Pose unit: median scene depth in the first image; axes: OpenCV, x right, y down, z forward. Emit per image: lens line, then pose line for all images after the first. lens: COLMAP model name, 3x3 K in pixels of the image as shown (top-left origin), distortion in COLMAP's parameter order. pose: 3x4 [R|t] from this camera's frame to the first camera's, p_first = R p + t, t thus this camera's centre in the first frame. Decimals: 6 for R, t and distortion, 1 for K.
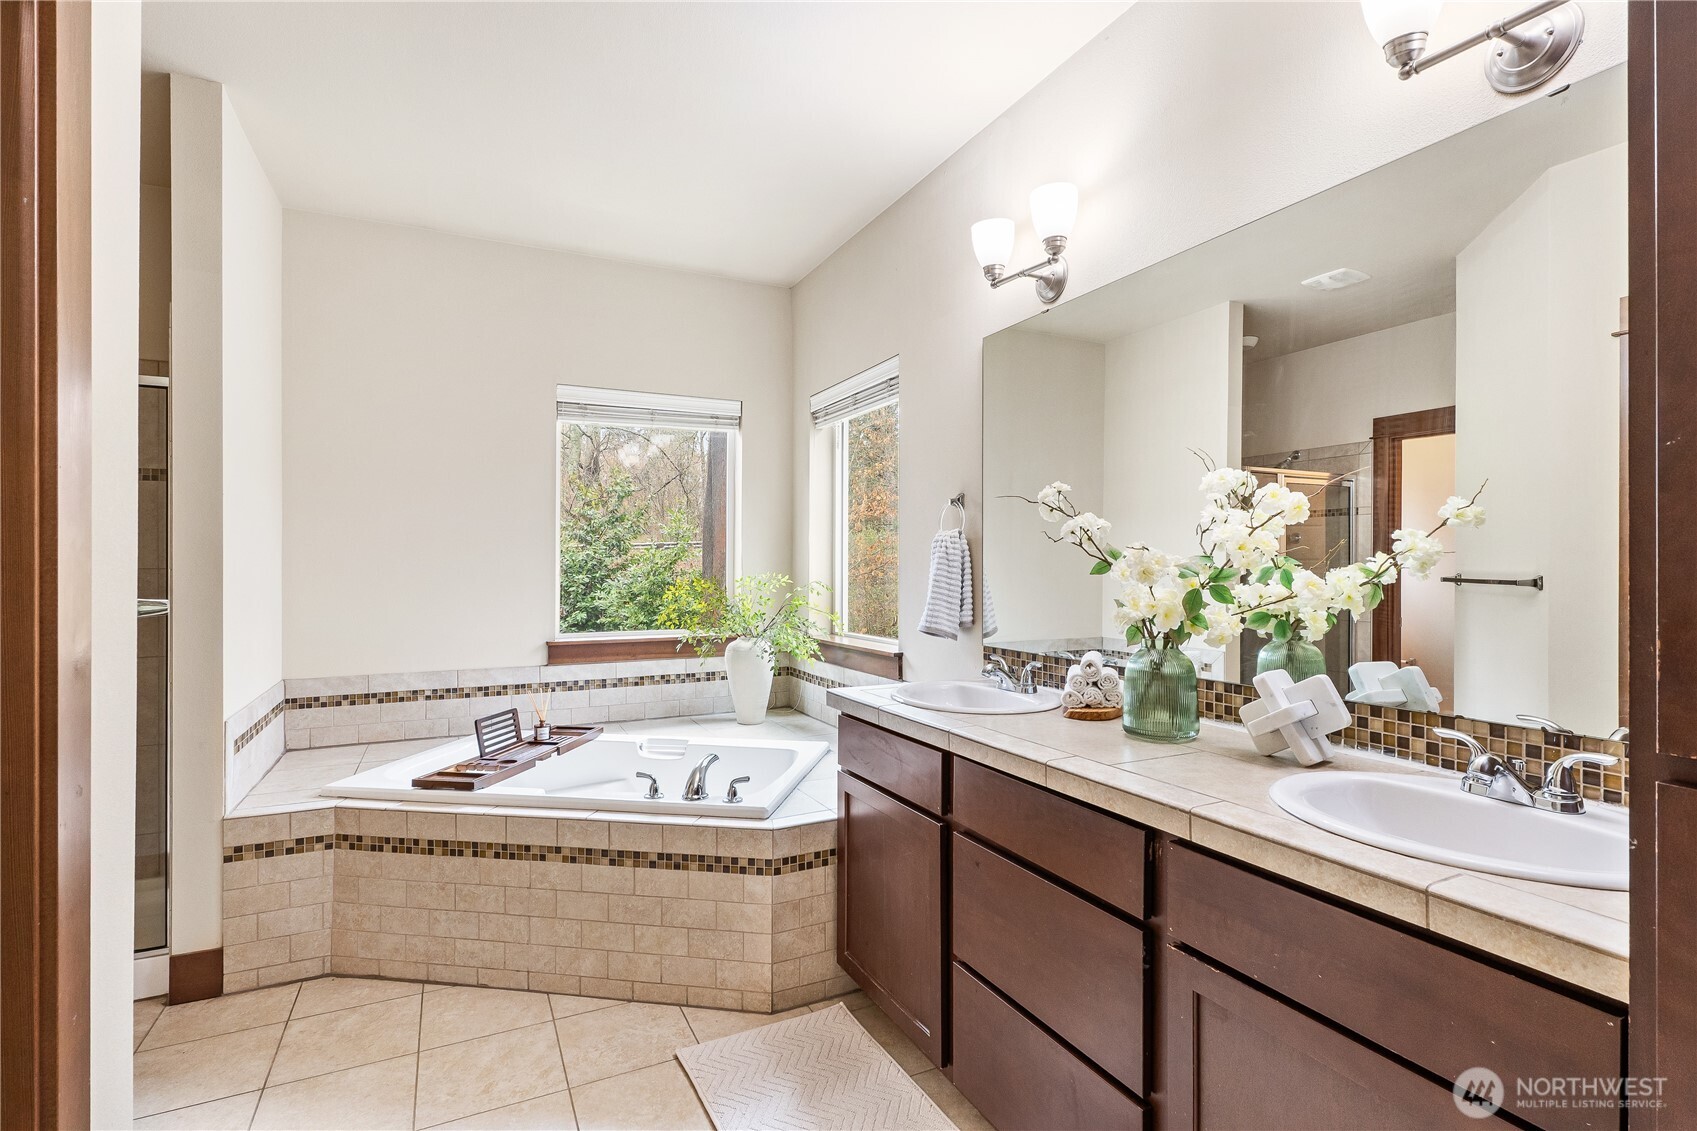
lens RADIAL K [[816.0, 0, 855.6], [0, 816.0, 562.2], [0, 0, 1]] dist [0.000920, -0.000340]
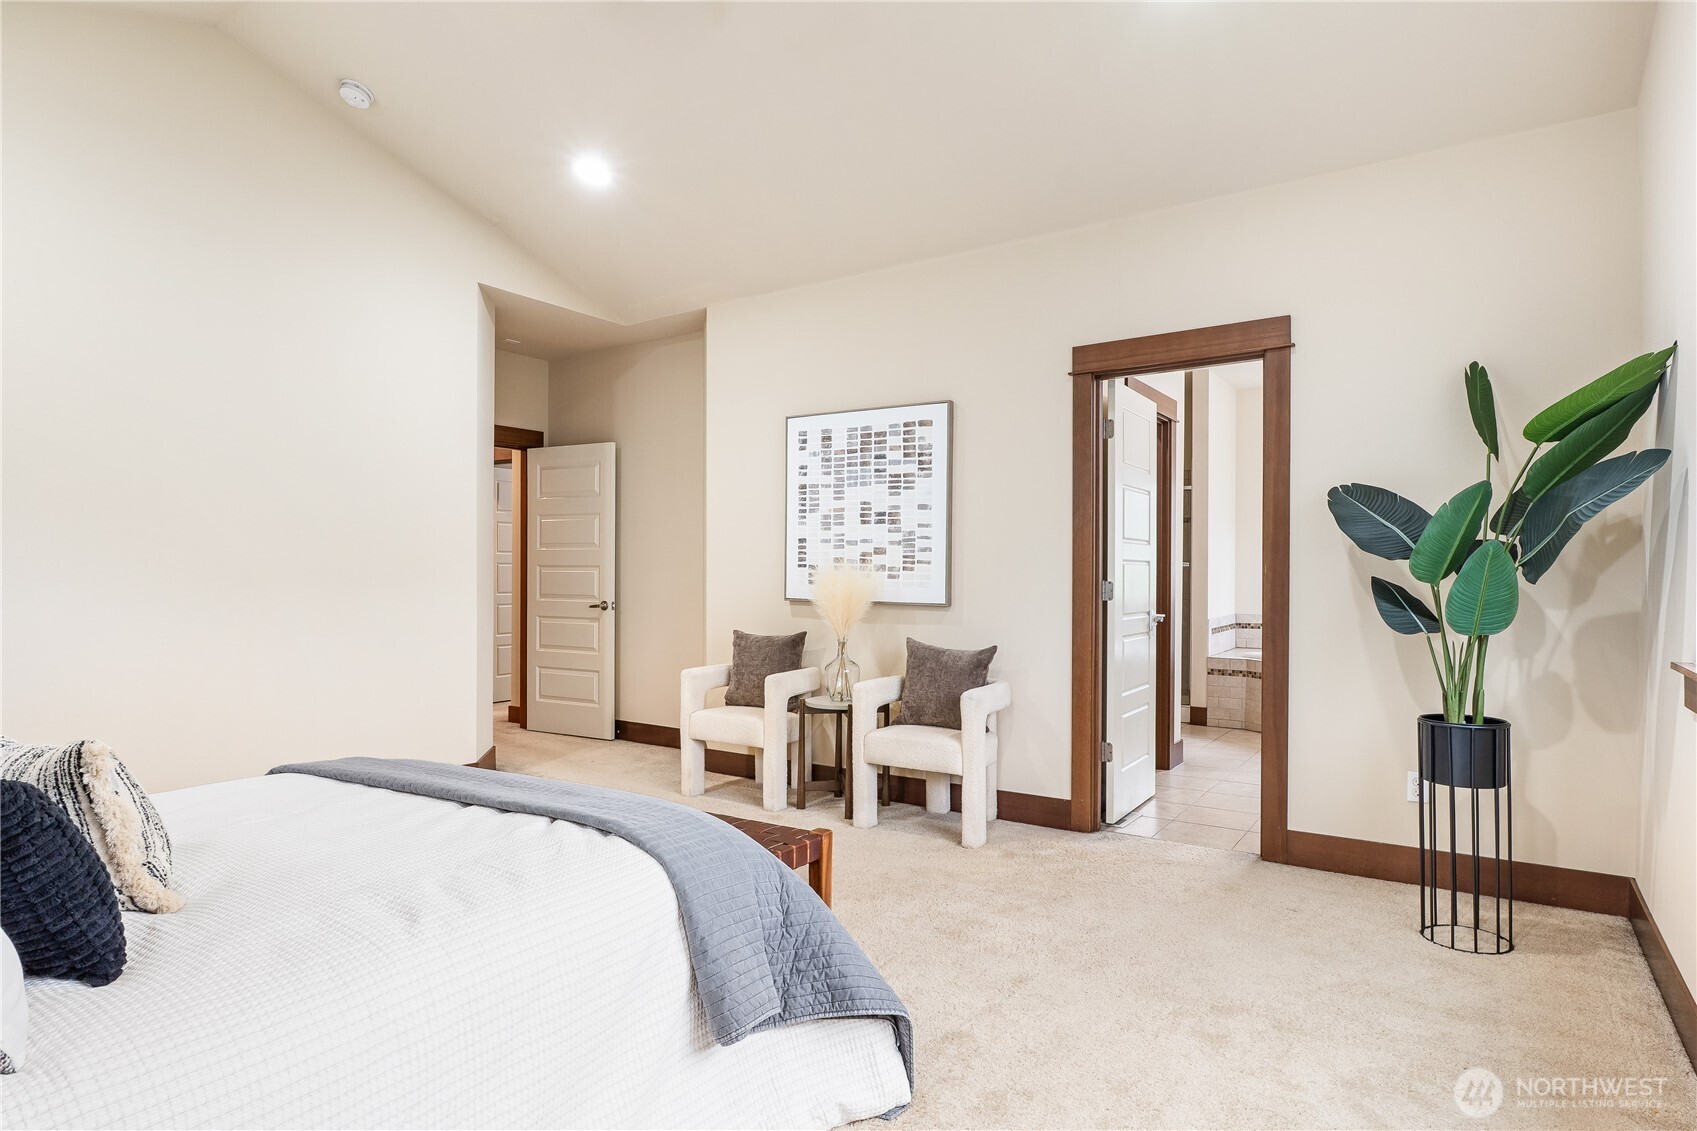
lens RADIAL K [[927.4, 0, 852.2], [0, 927.4, 575.2], [0, 0, 1]] dist [-0.001235, -0.000086]
pose [[0.493666, 0.004787, -0.869639, 1.197029], [-0.006152, 0.999979, 0.002013, 0.054688], [0.869630, 0.004357, 0.493685, -1.400393]]
